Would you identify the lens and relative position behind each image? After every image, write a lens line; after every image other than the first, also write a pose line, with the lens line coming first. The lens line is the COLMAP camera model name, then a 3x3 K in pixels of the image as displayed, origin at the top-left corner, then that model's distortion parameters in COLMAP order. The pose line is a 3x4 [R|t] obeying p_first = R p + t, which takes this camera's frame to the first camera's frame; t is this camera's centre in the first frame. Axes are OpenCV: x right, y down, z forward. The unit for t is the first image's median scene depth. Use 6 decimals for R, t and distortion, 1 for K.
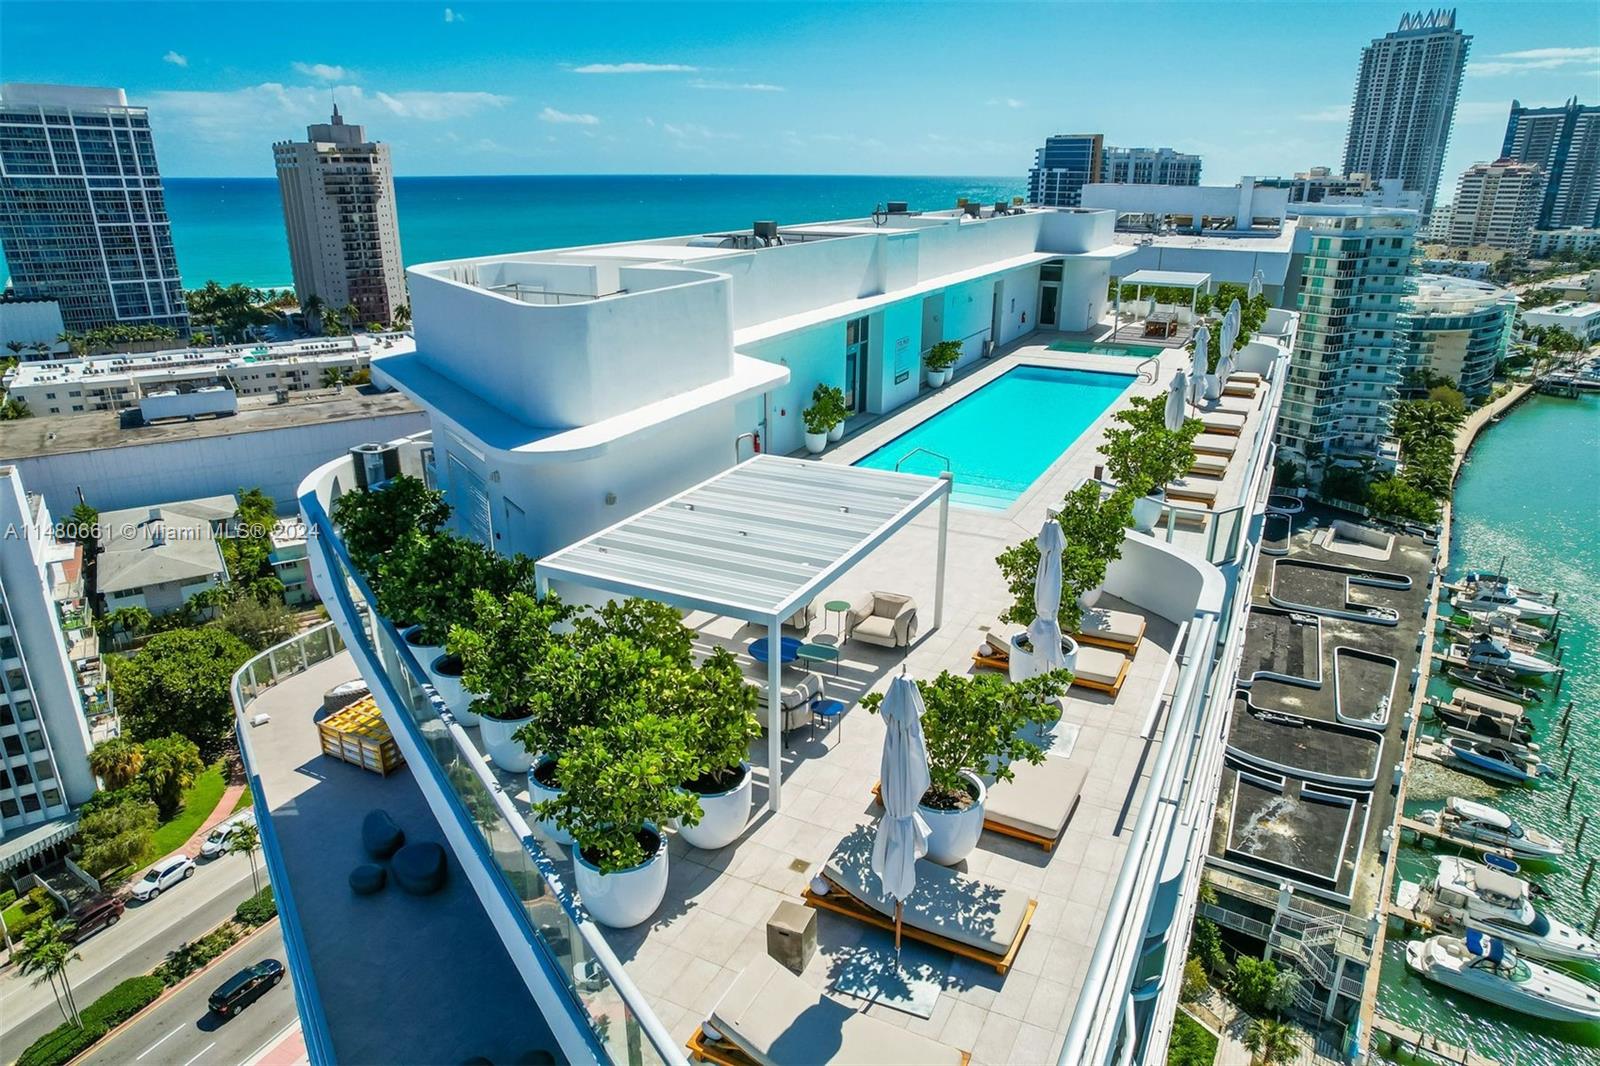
lens RADIAL K [[1023.3, 0, 793.4], [0, 1023.3, 537.2], [0, 0, 1]] dist [-0.078706, 0.076900]
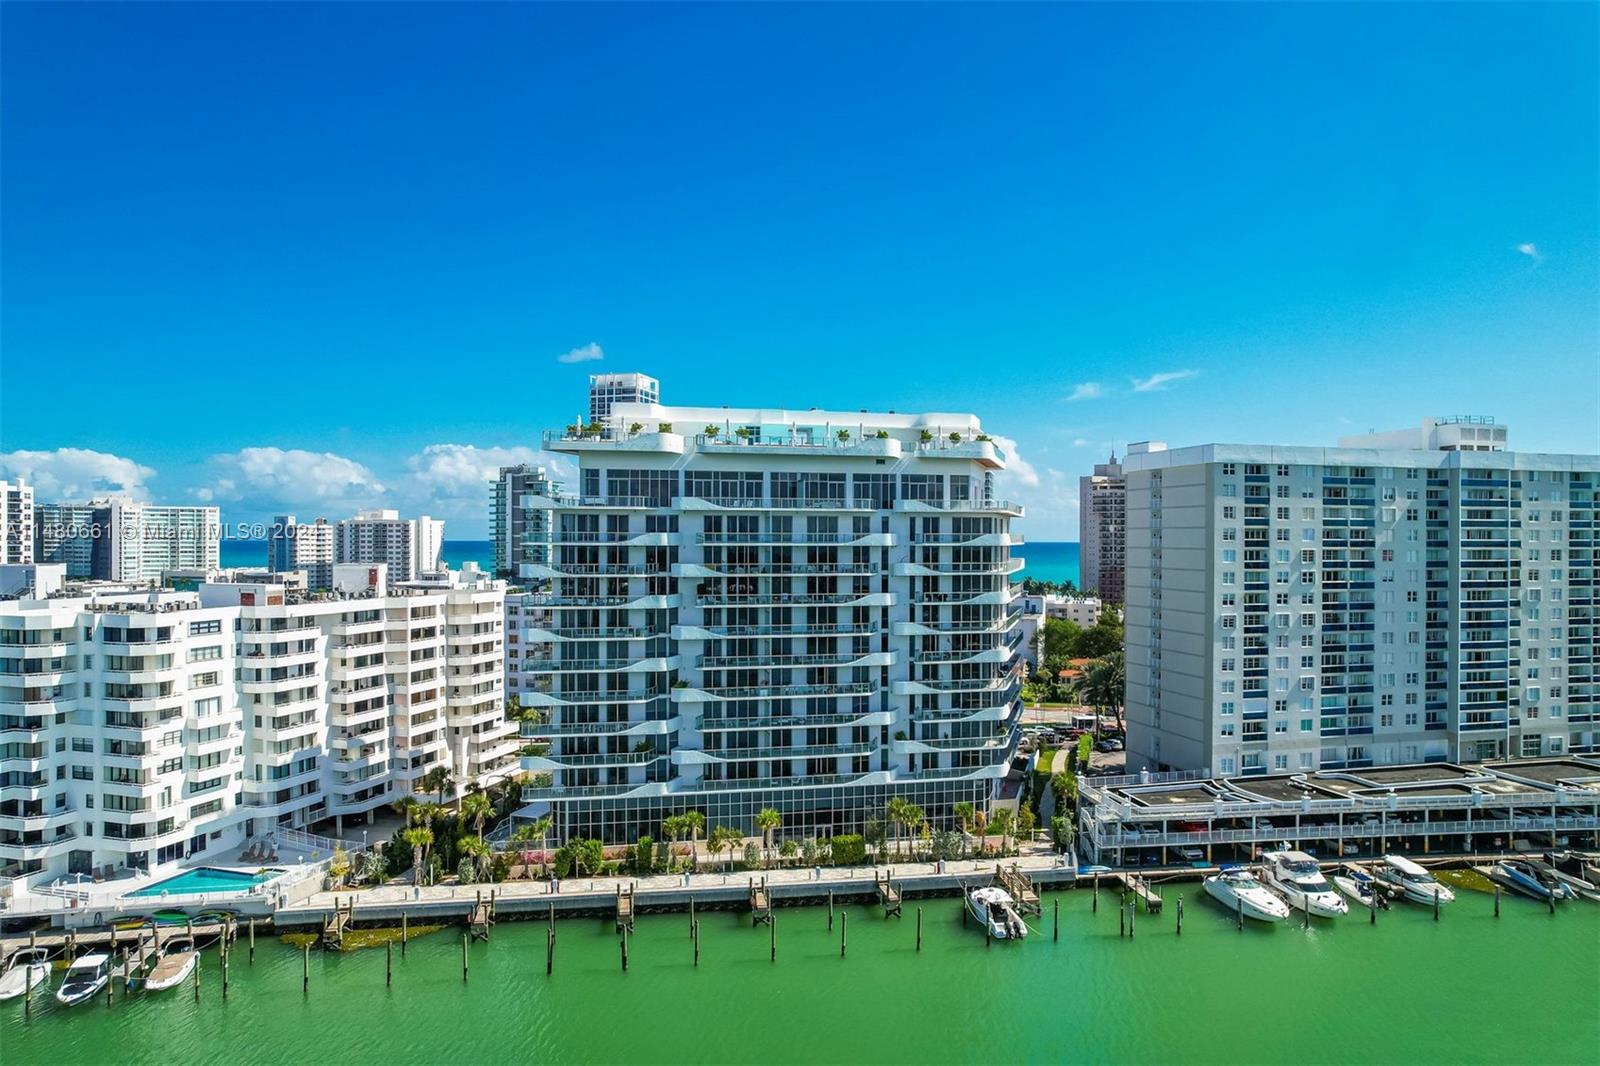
lens RADIAL K [[1021.2, 0, 797.0], [0, 1021.2, 539.9], [0, 0, 1]] dist [-0.058769, 0.041263]
pose [[0.645732, -0.000937, -0.763563, 0.378334], [-0.259429, 0.940242, -0.220548, 0.120527], [0.718141, 0.340505, 0.606902, -0.135113]]
